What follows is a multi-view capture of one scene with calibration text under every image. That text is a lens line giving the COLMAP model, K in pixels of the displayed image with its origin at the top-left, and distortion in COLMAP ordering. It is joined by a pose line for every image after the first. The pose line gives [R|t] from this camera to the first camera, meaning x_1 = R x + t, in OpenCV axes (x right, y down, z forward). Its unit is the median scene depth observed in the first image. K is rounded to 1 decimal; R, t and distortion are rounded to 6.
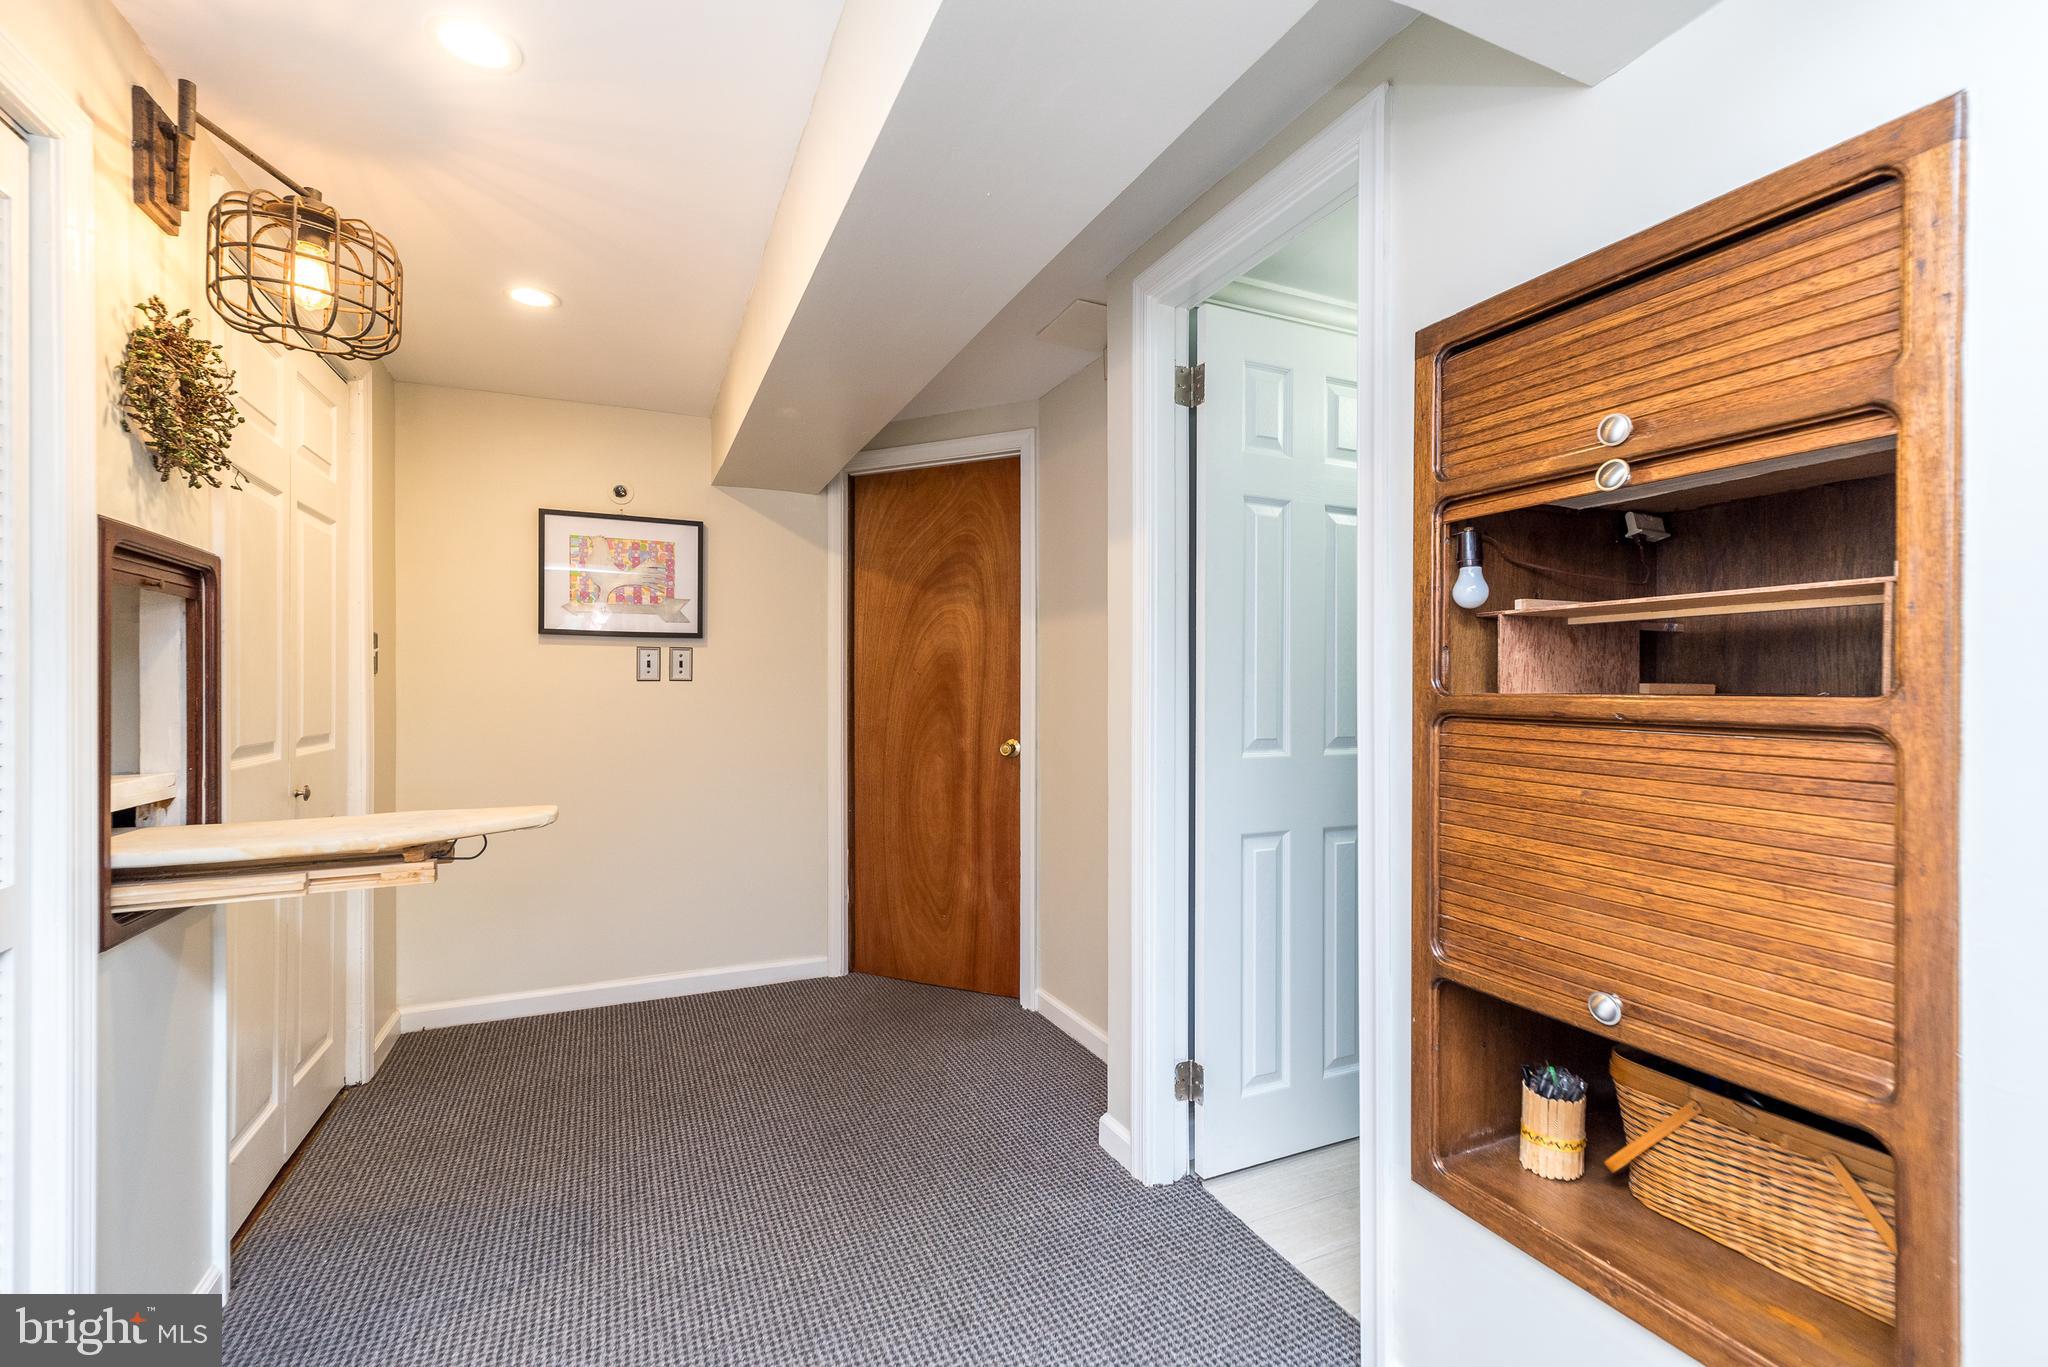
lens RADIAL K [[892.9, 0, 1041.3], [0, 892.9, 690.4], [0, 0, 1]] dist [0.004549, 0.000898]
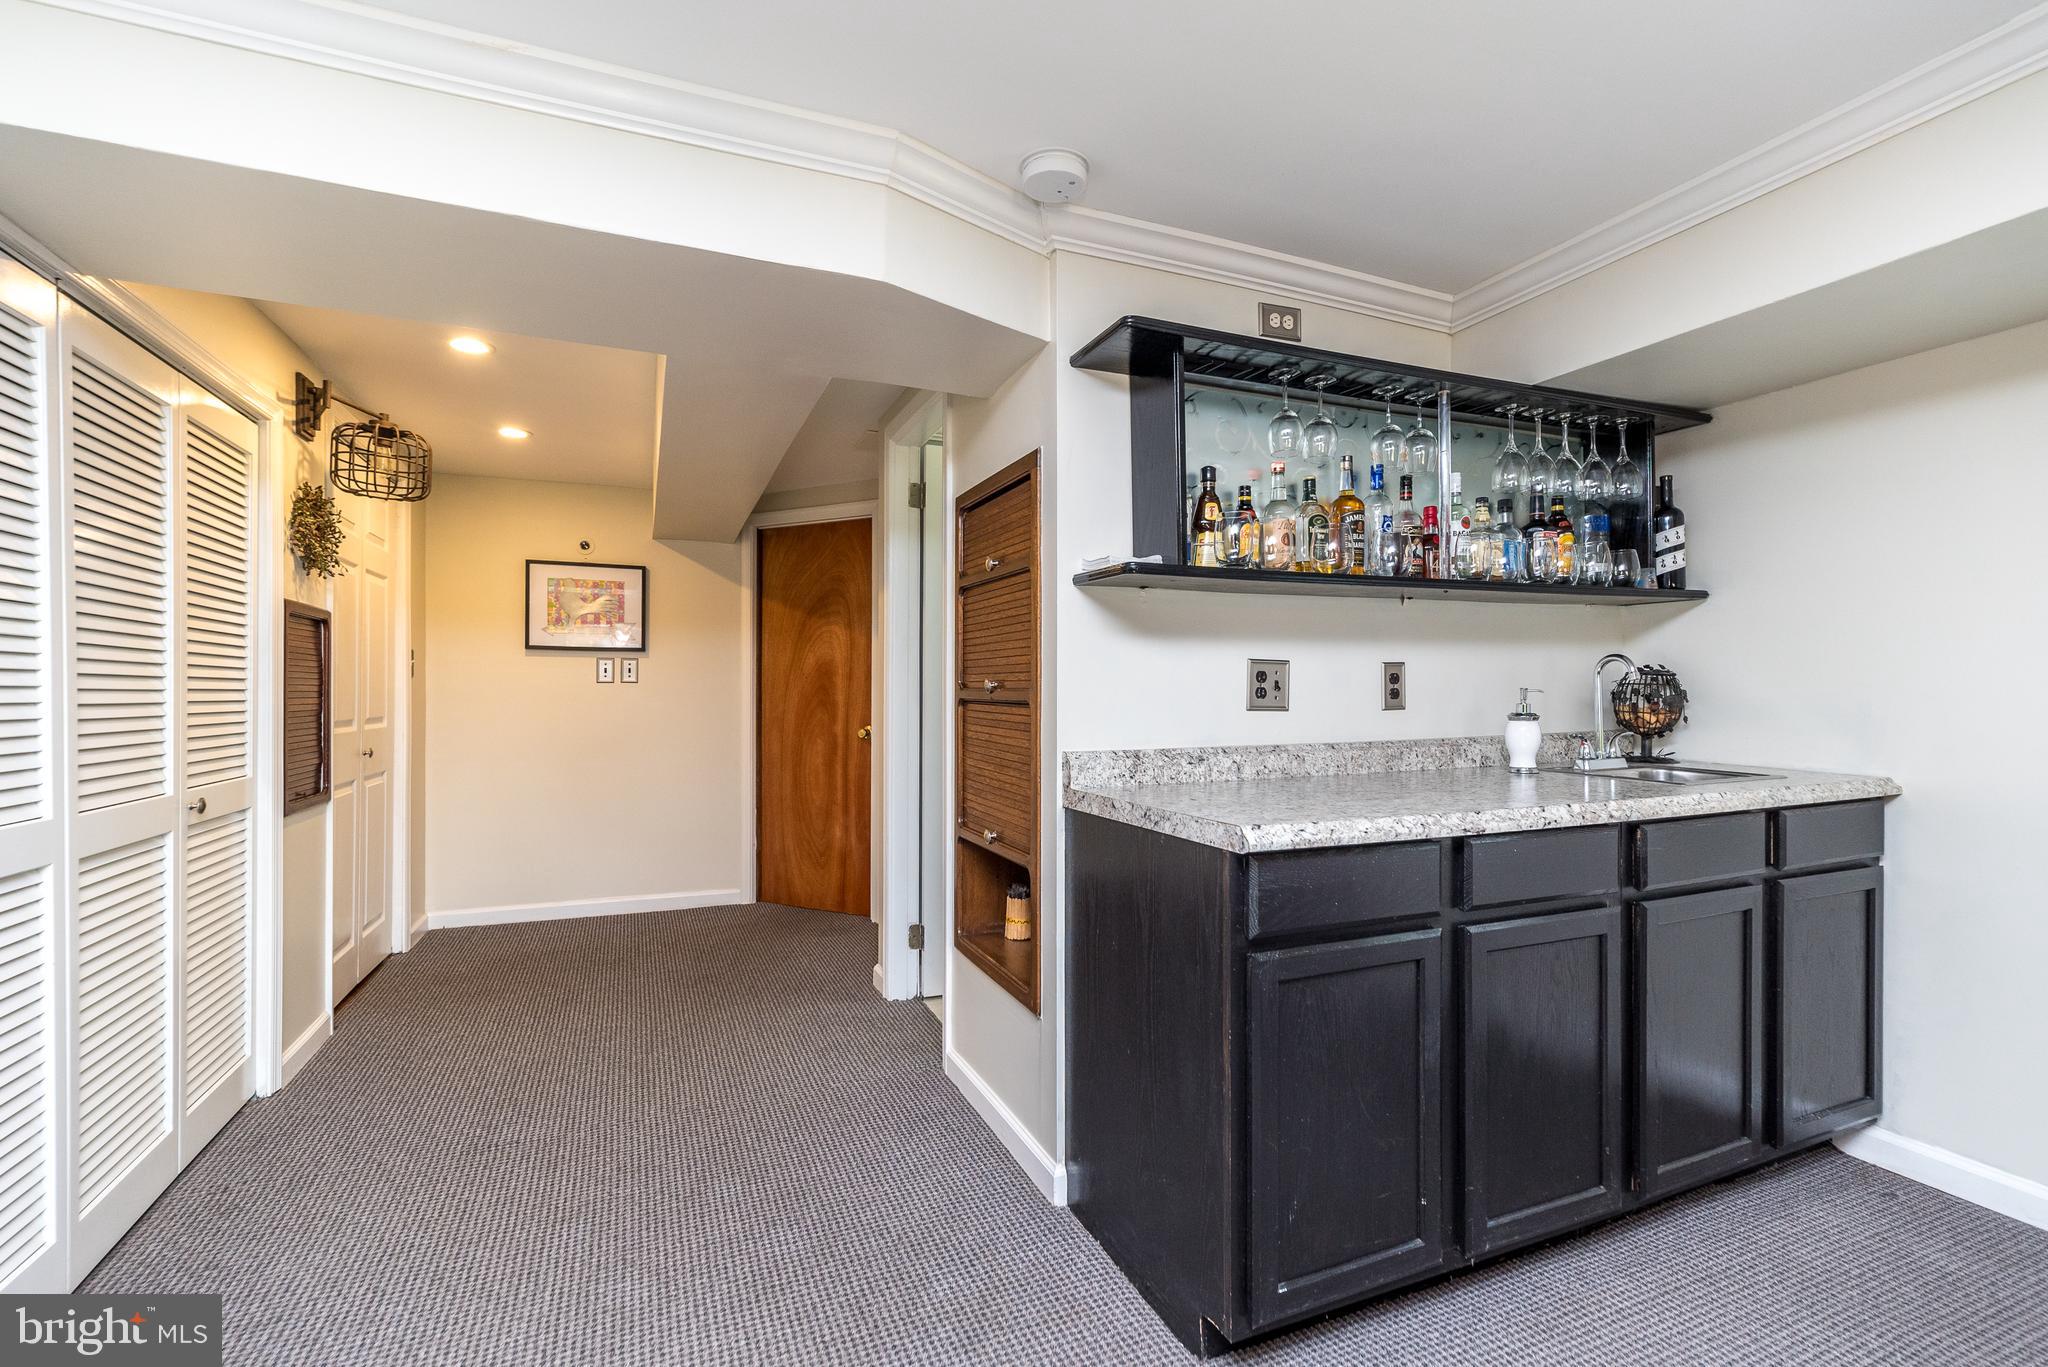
lens RADIAL K [[892.9, 0, 1024.0], [0, 892.9, 690.9], [0, 0, 1]] dist [0.004549, 0.000898]
pose [[0.999497, 0.001263, -0.031702, 0.271571], [-0.001356, 0.999995, -0.002939, 0.005508], [0.031698, 0.002980, 0.999493, -0.386047]]
